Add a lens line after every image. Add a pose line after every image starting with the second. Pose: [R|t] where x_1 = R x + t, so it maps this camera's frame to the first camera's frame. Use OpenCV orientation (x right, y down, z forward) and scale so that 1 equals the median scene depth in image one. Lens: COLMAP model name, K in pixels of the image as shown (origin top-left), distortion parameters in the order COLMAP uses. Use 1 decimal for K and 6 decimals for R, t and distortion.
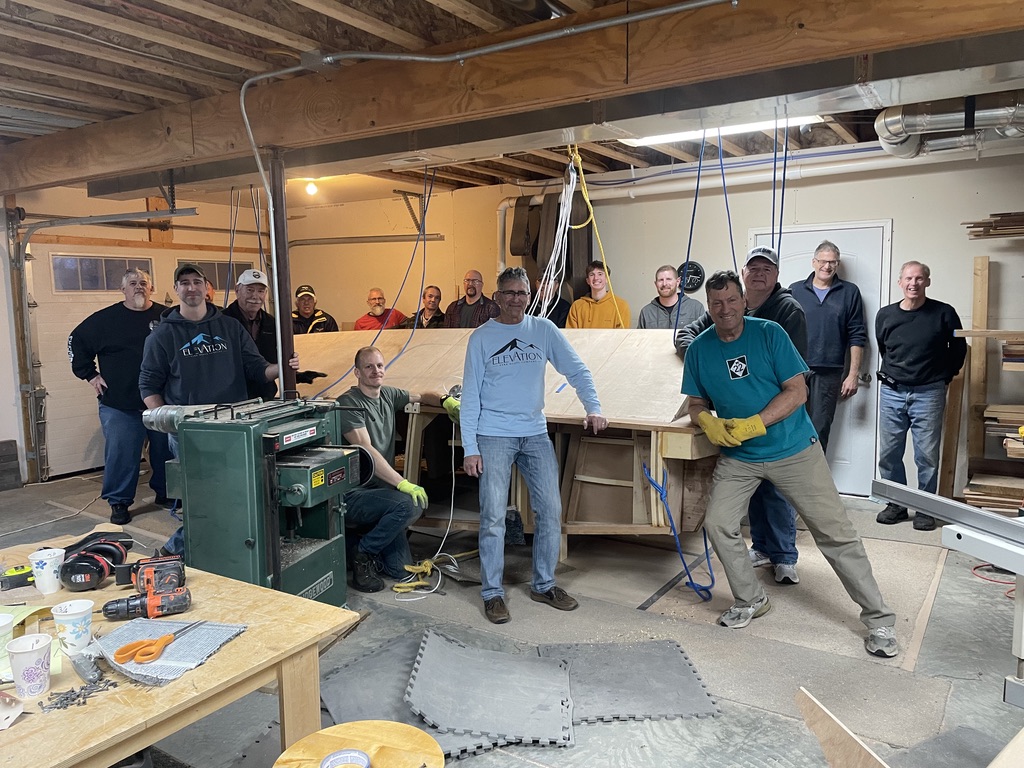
lens RADIAL K [[781.8, 0, 511.6], [0, 781.8, 339.7], [0, 0, 1]] dist [0.094639, -0.120498]
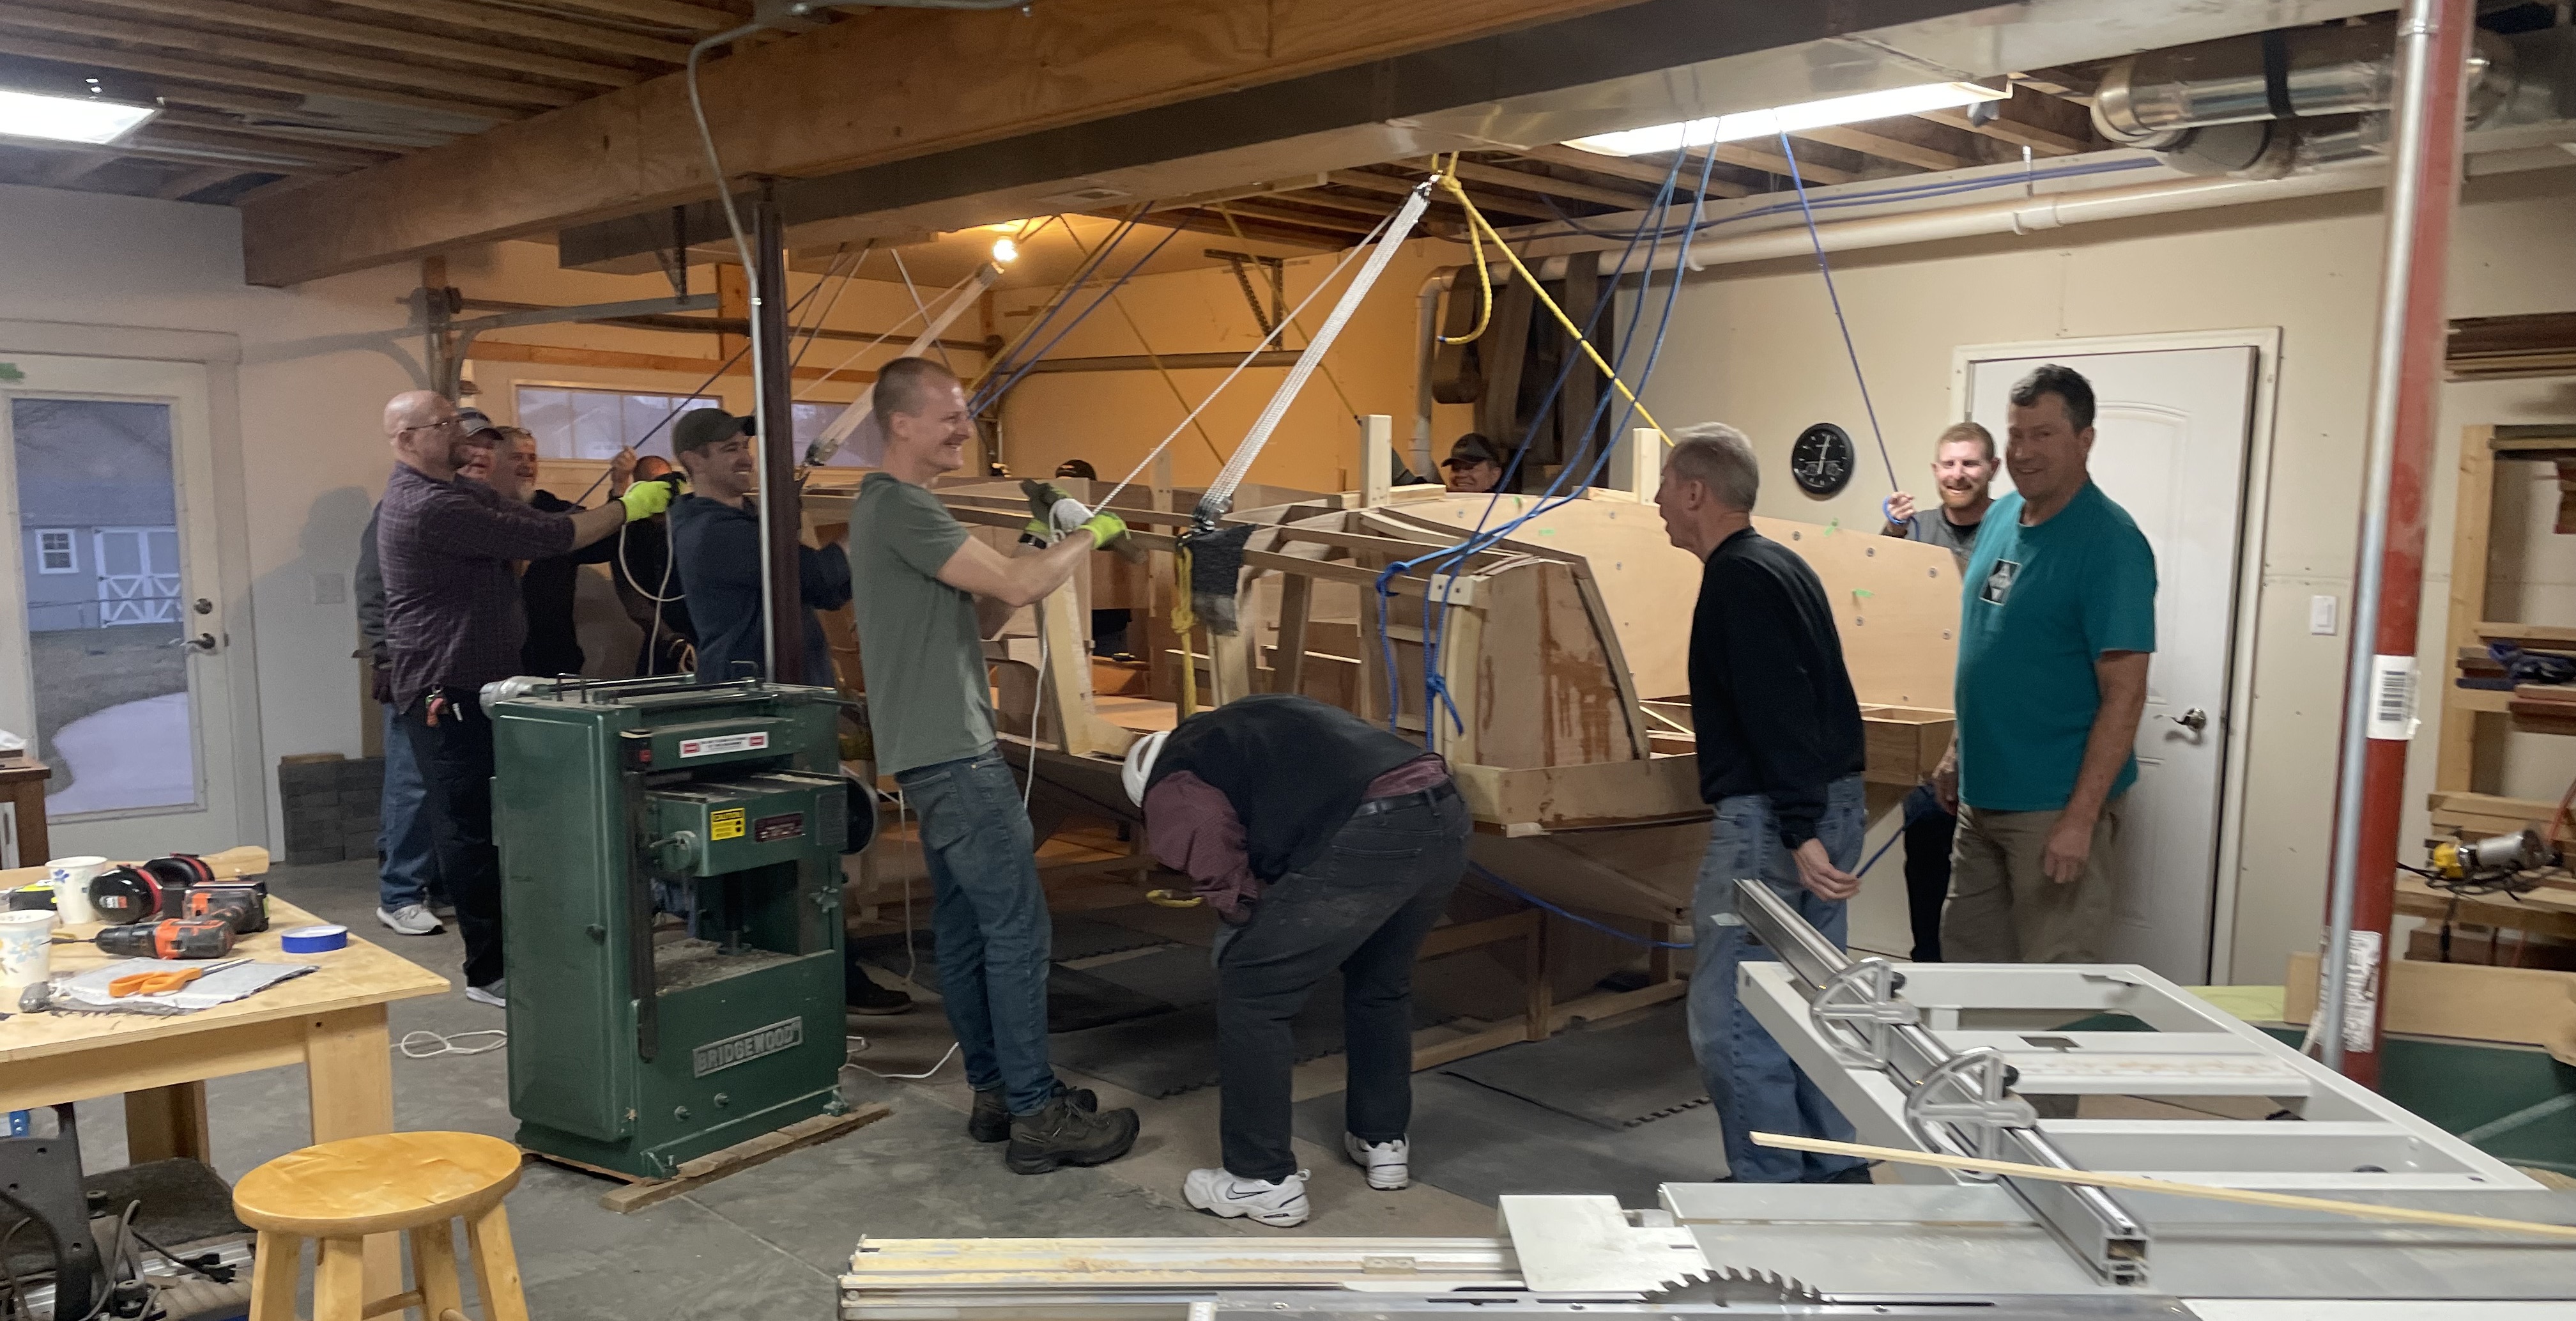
lens RADIAL K [[1967.5, 0, 1288.0], [0, 1967.5, 660.5], [0, 0, 1]] dist [0.102478, -0.114988]
pose [[0.969266, 0.049144, -0.241056, 0.308108], [-0.043003, 0.998604, 0.030674, 0.008233], [0.242227, -0.019365, 0.970026, -0.132402]]
